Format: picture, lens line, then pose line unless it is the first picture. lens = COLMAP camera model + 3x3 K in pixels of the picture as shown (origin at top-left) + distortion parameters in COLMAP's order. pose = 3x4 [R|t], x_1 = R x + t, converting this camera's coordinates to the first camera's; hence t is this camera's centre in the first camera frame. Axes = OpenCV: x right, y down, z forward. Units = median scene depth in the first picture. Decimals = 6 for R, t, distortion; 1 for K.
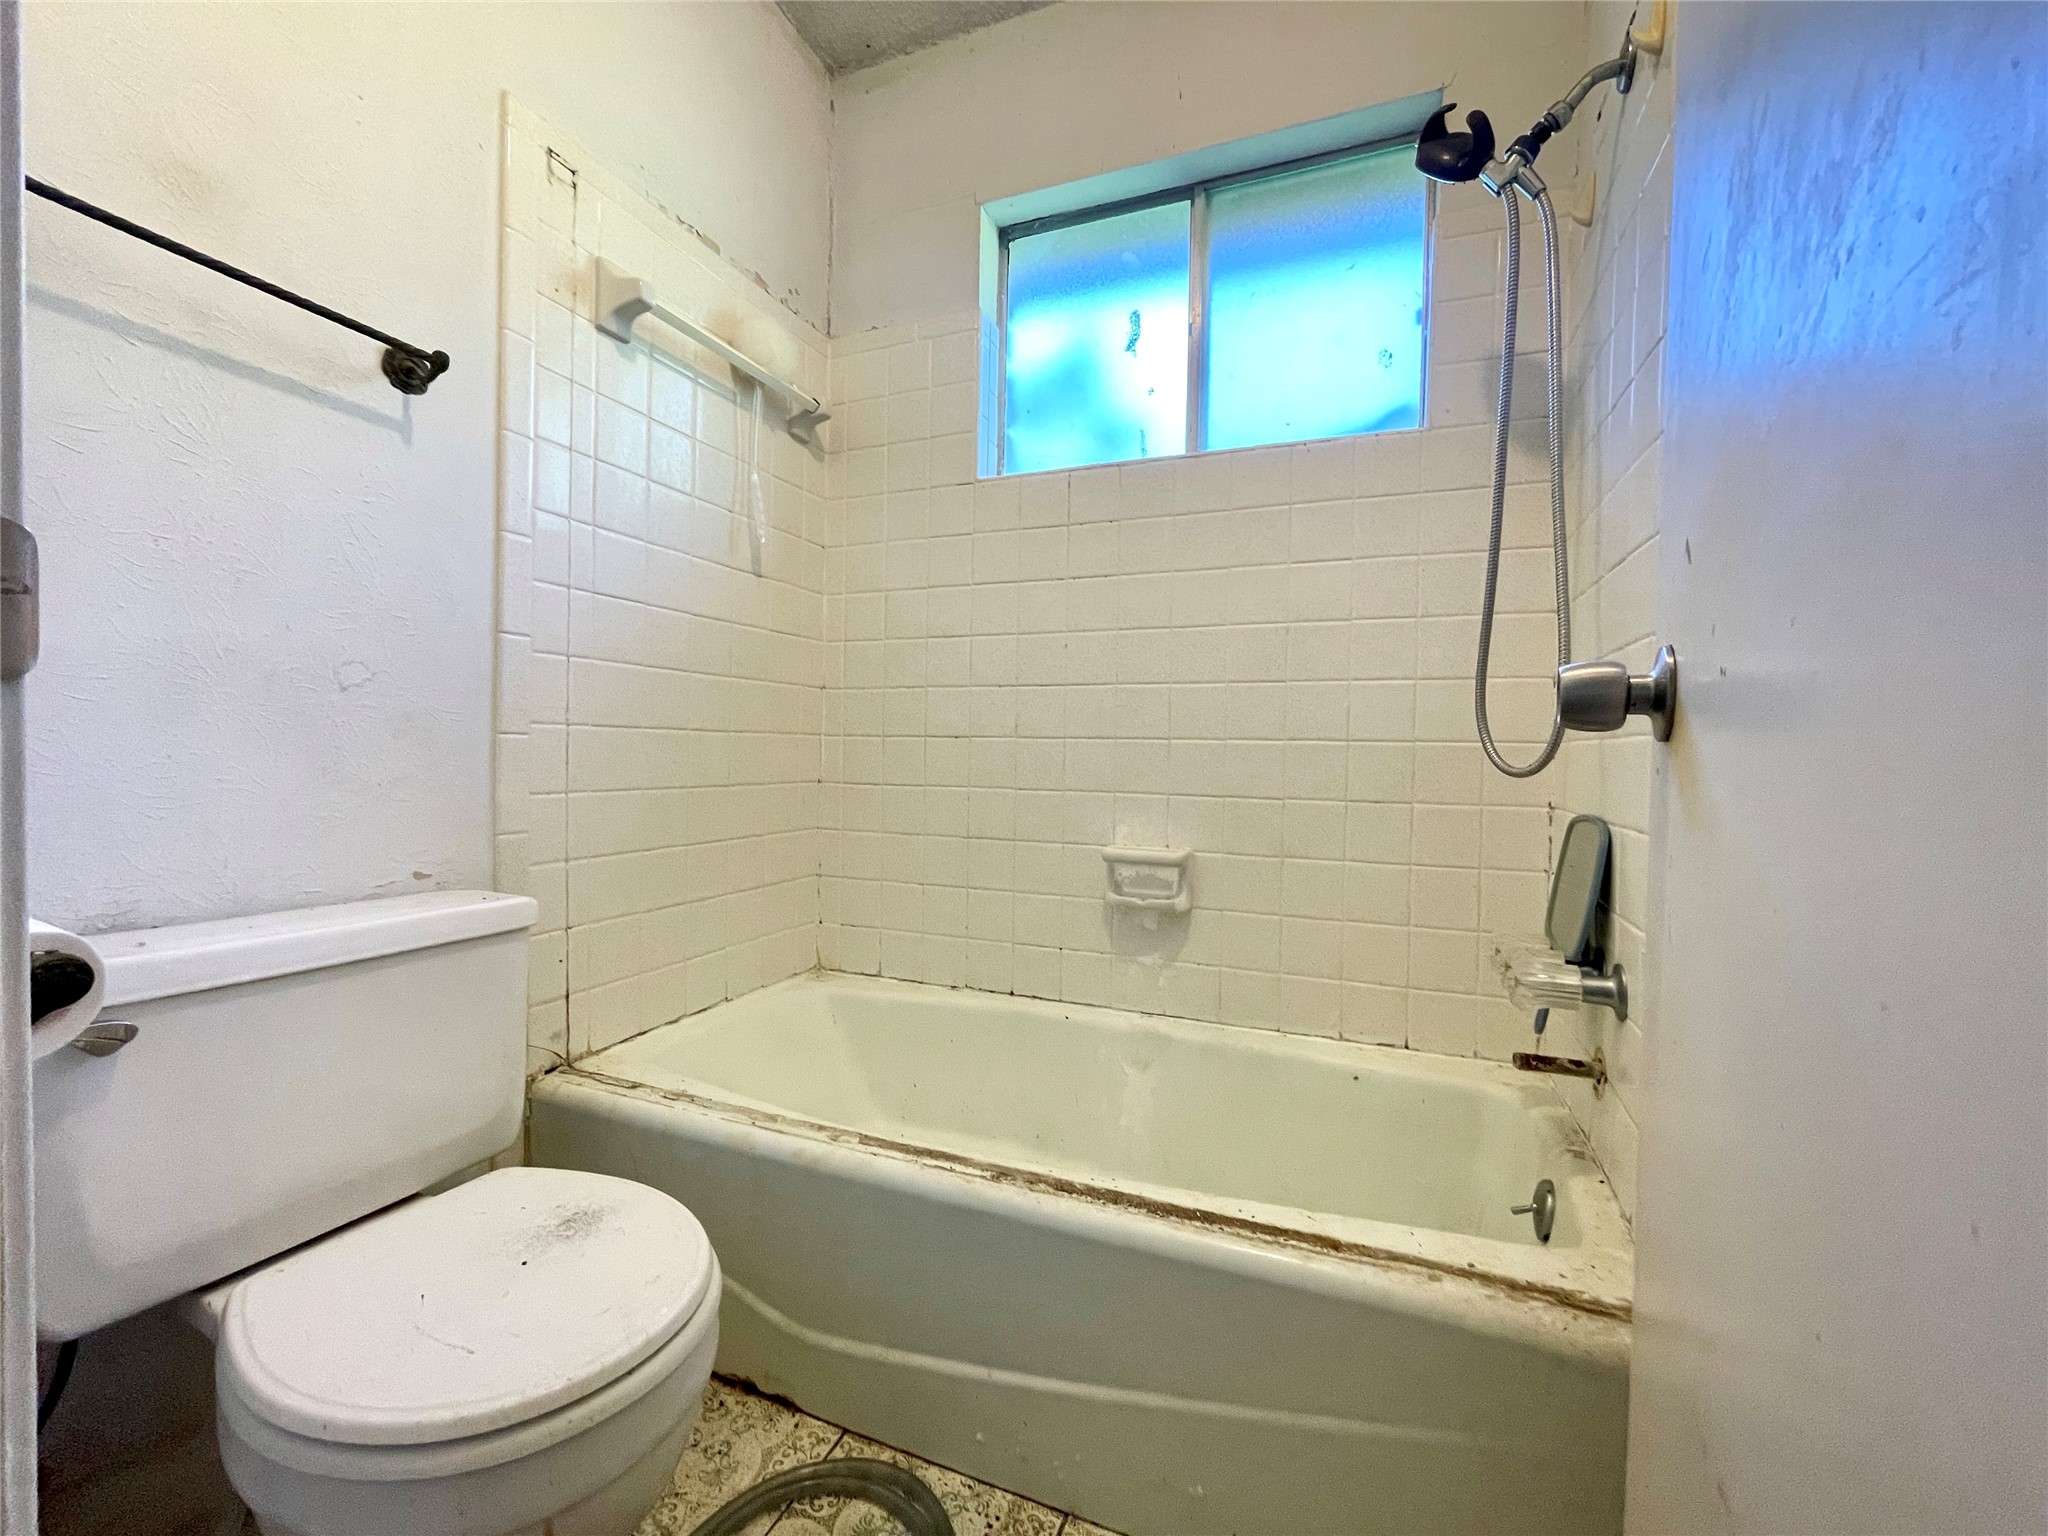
lens RADIAL K [[830.6, 0, 1024.0], [0, 830.6, 768.0], [0, 0, 1]] dist [0.001473, 0.000350]
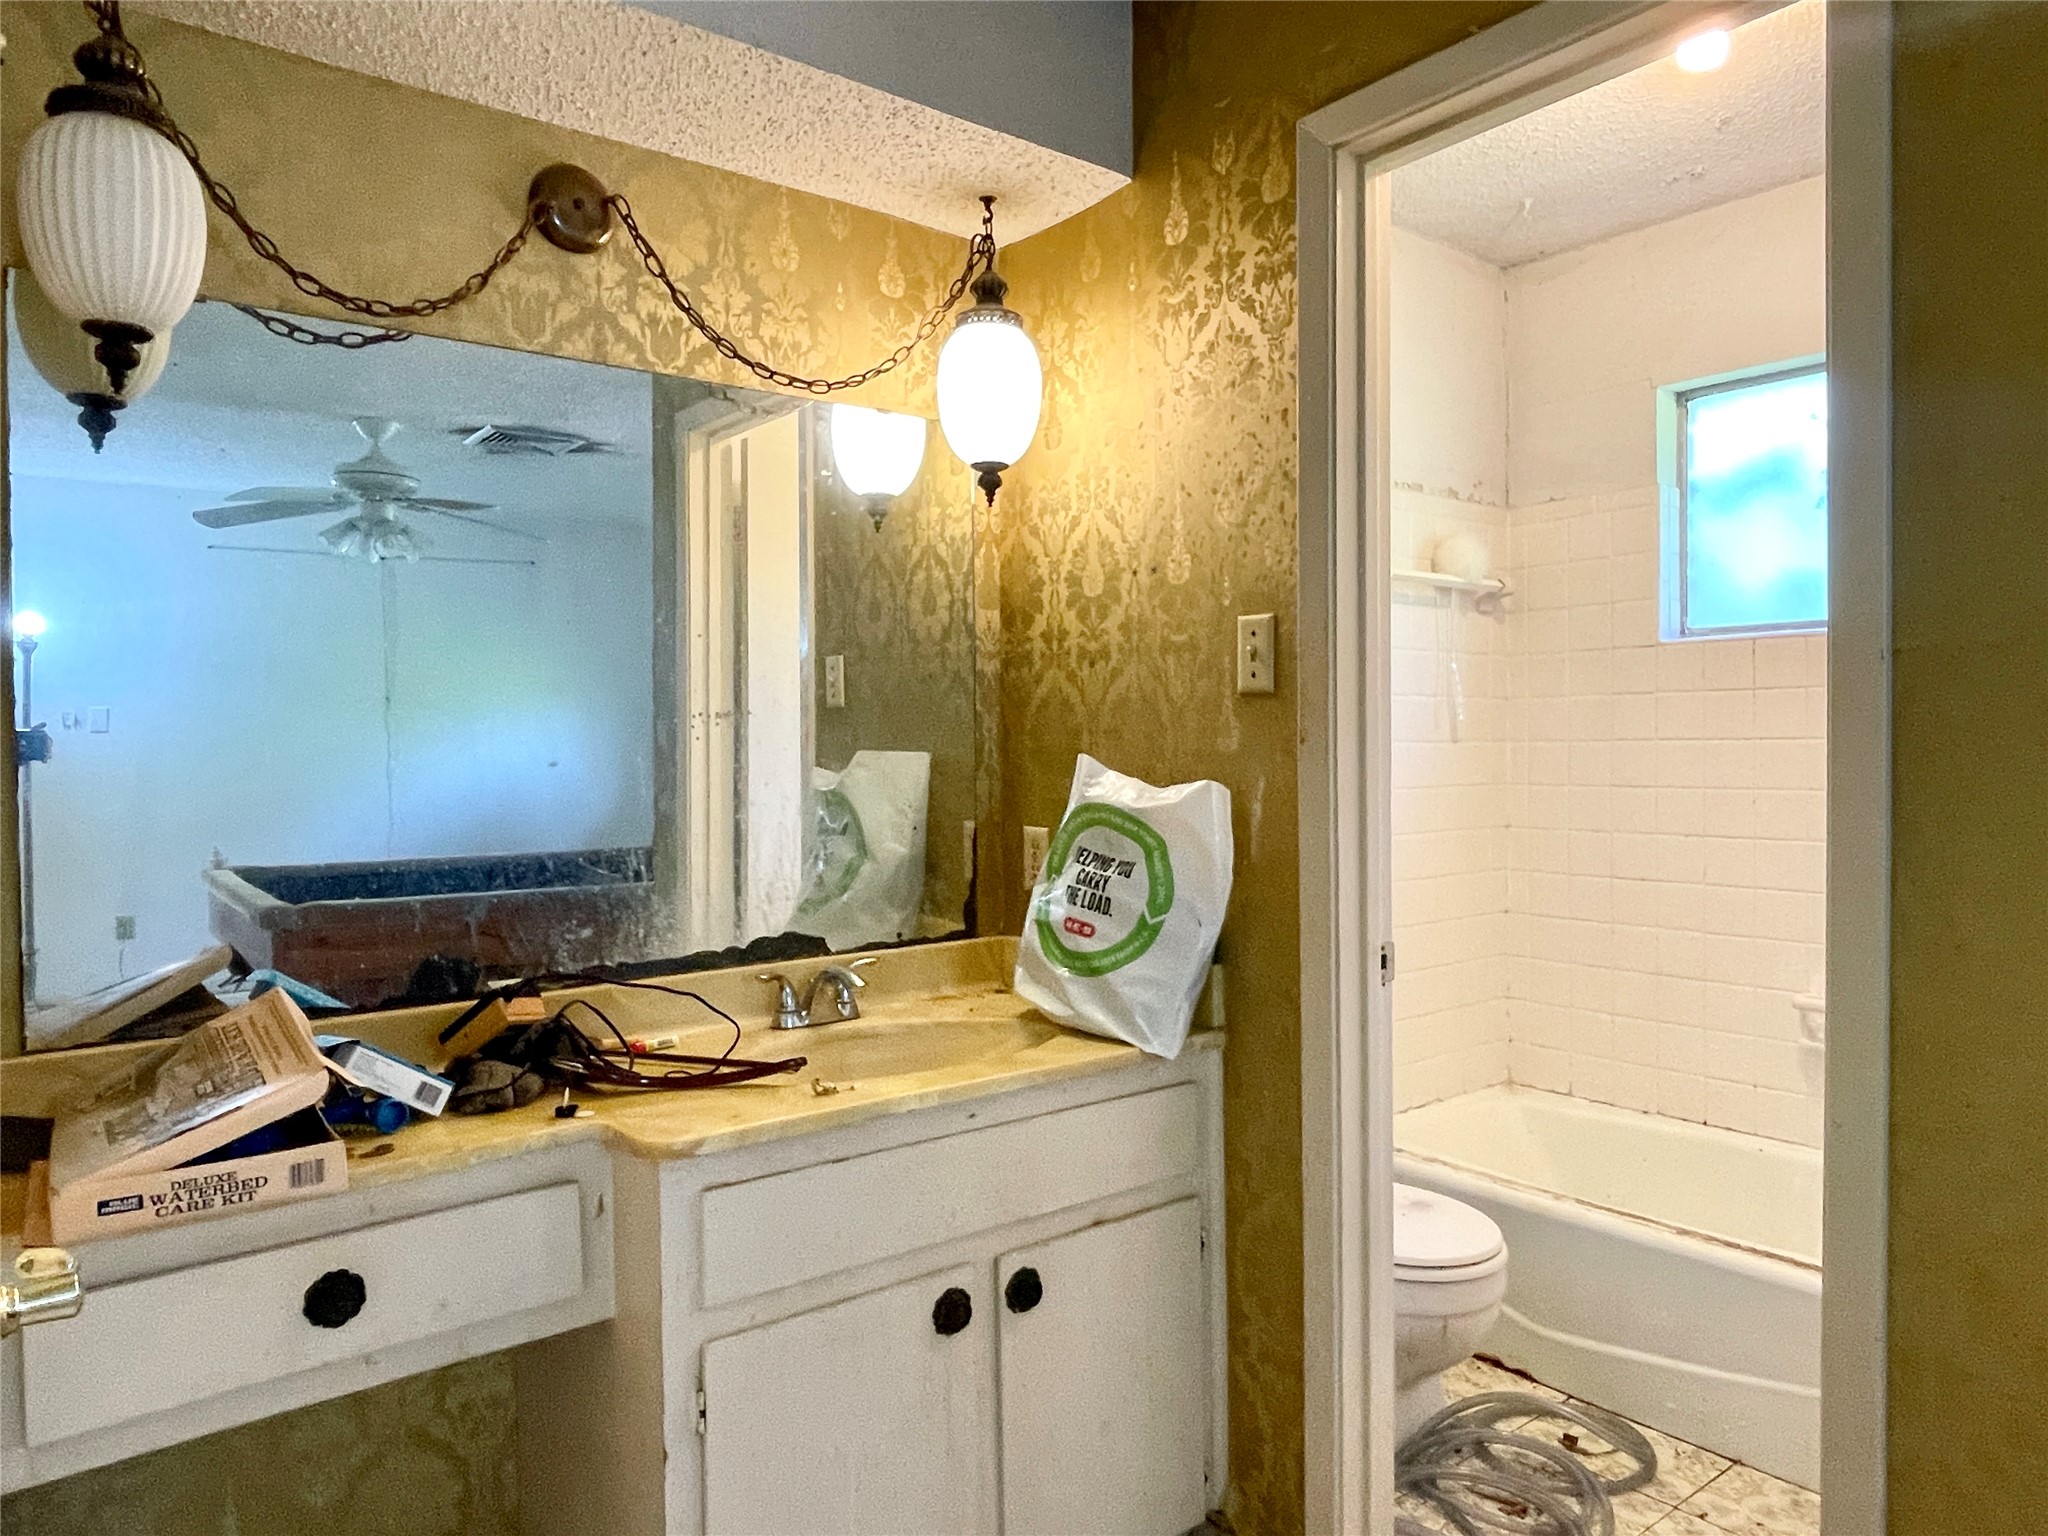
lens RADIAL K [[1317.3, 0, 1024.0], [0, 1317.3, 768.0], [0, 0, 1]] dist [-0.003793, -0.002311]
pose [[0.868189, -0.019090, -0.495866, 0.074157], [0.017296, 0.999817, -0.008208, -0.191764], [0.495932, -0.001450, 0.868360, -0.925943]]
